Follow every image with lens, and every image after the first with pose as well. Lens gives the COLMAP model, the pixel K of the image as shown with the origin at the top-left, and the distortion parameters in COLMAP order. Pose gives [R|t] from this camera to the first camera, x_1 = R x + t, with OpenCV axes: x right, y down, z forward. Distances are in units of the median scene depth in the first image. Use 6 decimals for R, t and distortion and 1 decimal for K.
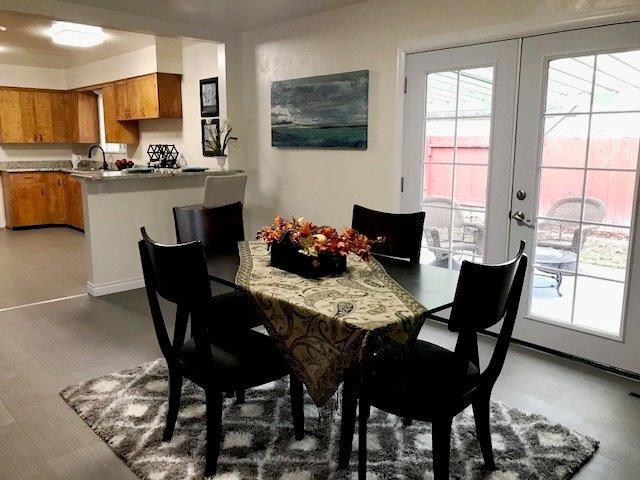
lens RADIAL K [[536.7, 0, 320.0], [0, 536.7, 240.0], [0, 0, 1]] dist [0.007851, 0.009335]
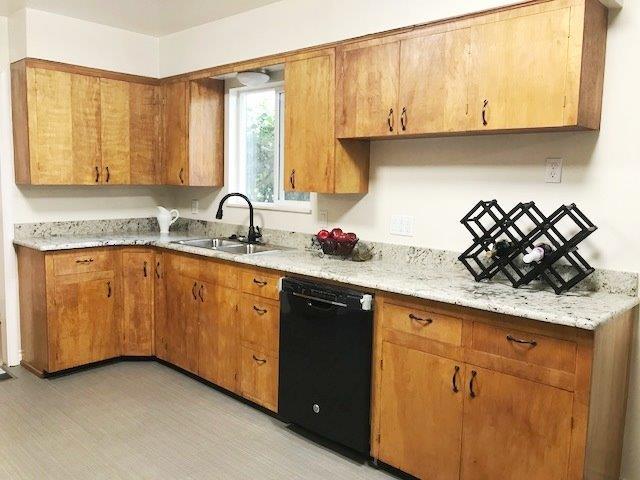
lens RADIAL K [[536.7, 0, 320.0], [0, 536.7, 240.0], [0, 0, 1]] dist [0.007851, 0.009335]
pose [[0.996944, 0.007650, 0.077749, -0.374858], [-0.002744, 0.998009, -0.063012, -0.104509], [-0.078077, 0.062606, 0.994980, 0.528079]]
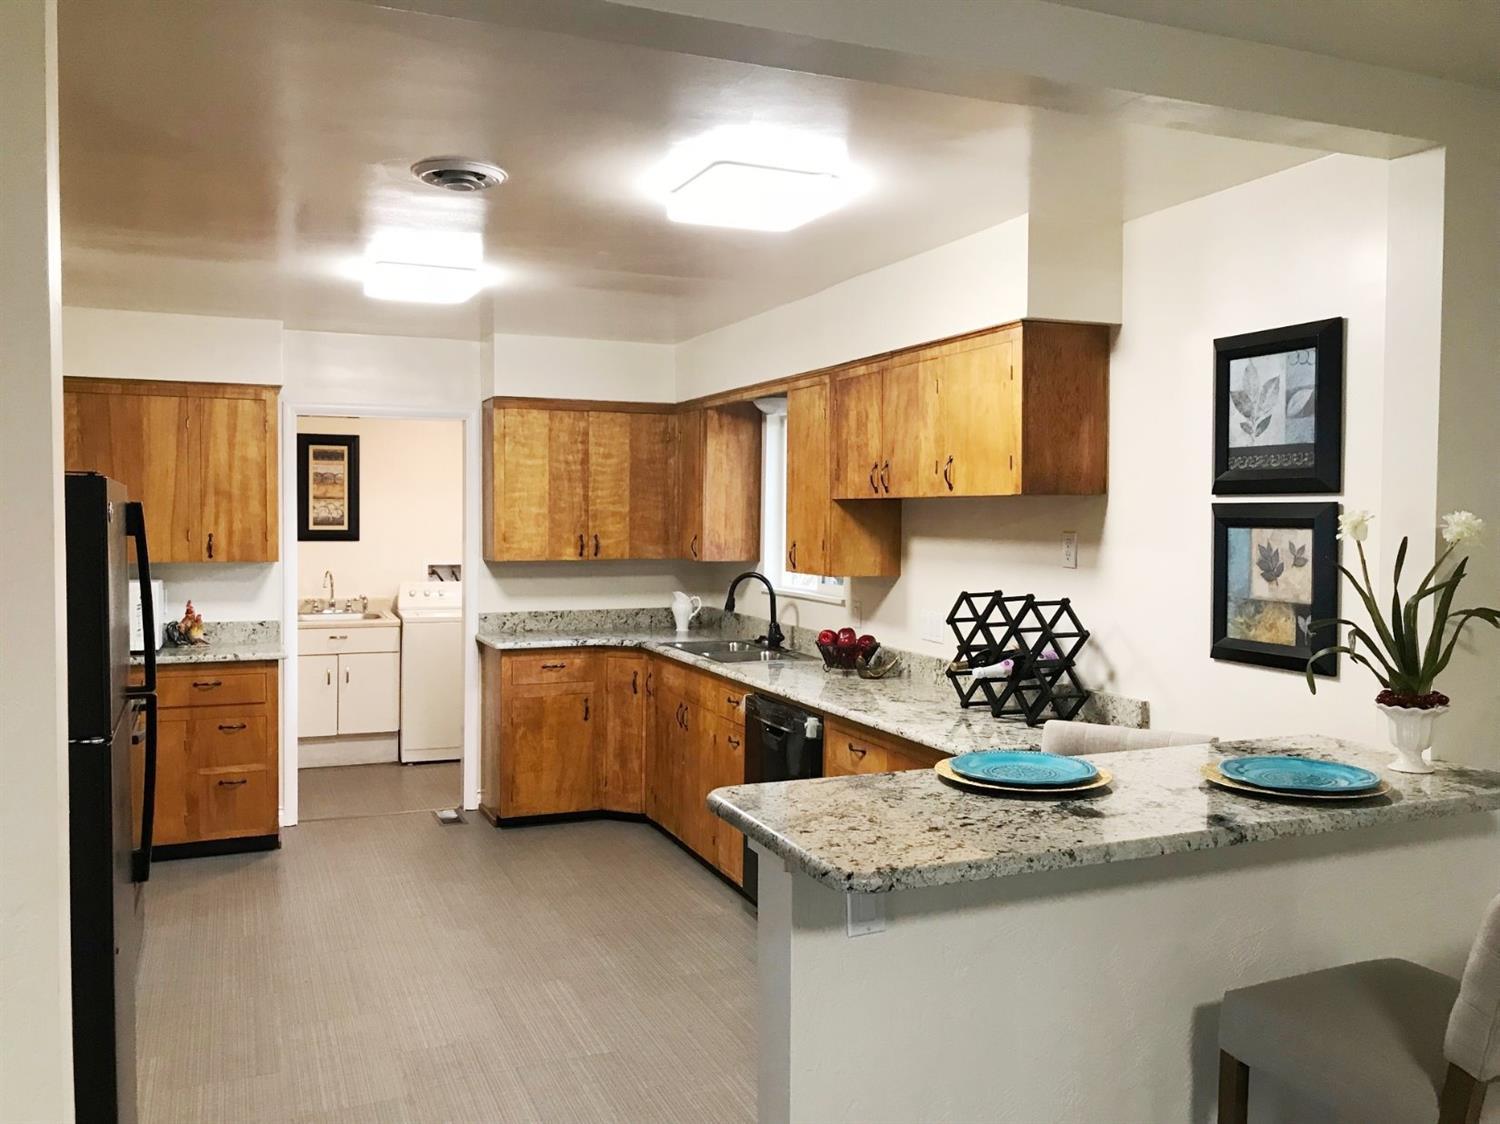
lens RADIAL K [[1243.0, 0, 750.0], [0, 1243.0, 562.0], [0, 0, 1]] dist [0.097431, 0.000272]
pose [[0.939660, 0.016546, -0.341709, -0.169173], [-0.064232, 0.989599, -0.128714, -0.088043], [0.336025, 0.142896, 0.930950, 0.323764]]
